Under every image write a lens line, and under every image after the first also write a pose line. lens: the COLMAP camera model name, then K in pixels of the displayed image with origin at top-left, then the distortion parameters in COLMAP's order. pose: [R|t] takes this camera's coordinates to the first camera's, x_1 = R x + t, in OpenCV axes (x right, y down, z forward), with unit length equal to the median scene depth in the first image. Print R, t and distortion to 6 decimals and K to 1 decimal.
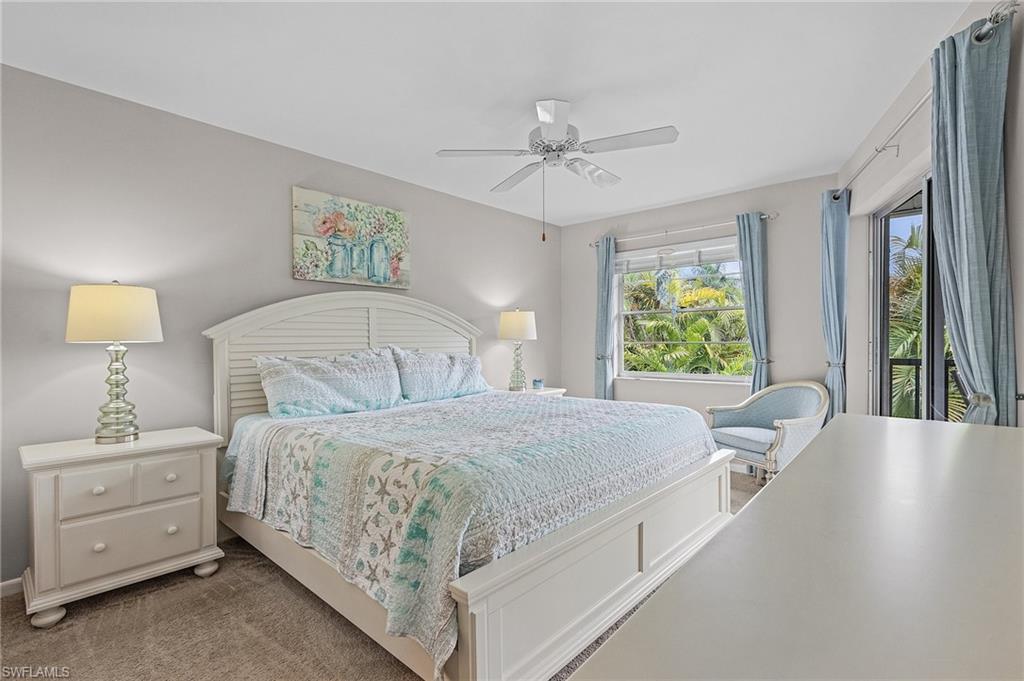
lens RADIAL K [[478.6, 0, 506.2], [0, 478.6, 339.8], [0, 0, 1]] dist [0.001676, -0.000086]
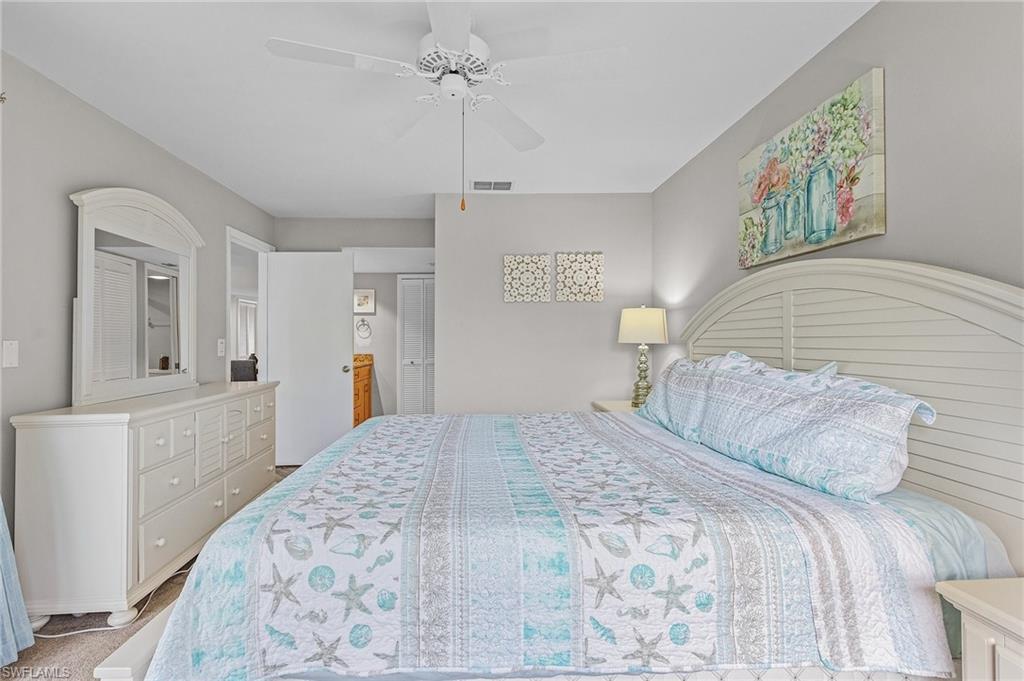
lens RADIAL K [[478.6, 0, 506.2], [0, 478.6, 339.8], [0, 0, 1]] dist [0.001676, -0.000086]
pose [[-0.681137, -0.000178, -0.732156, 0.410352], [0.000656, 0.999999, -0.000854, -0.003650], [0.732155, -0.001061, -0.681137, 1.148702]]
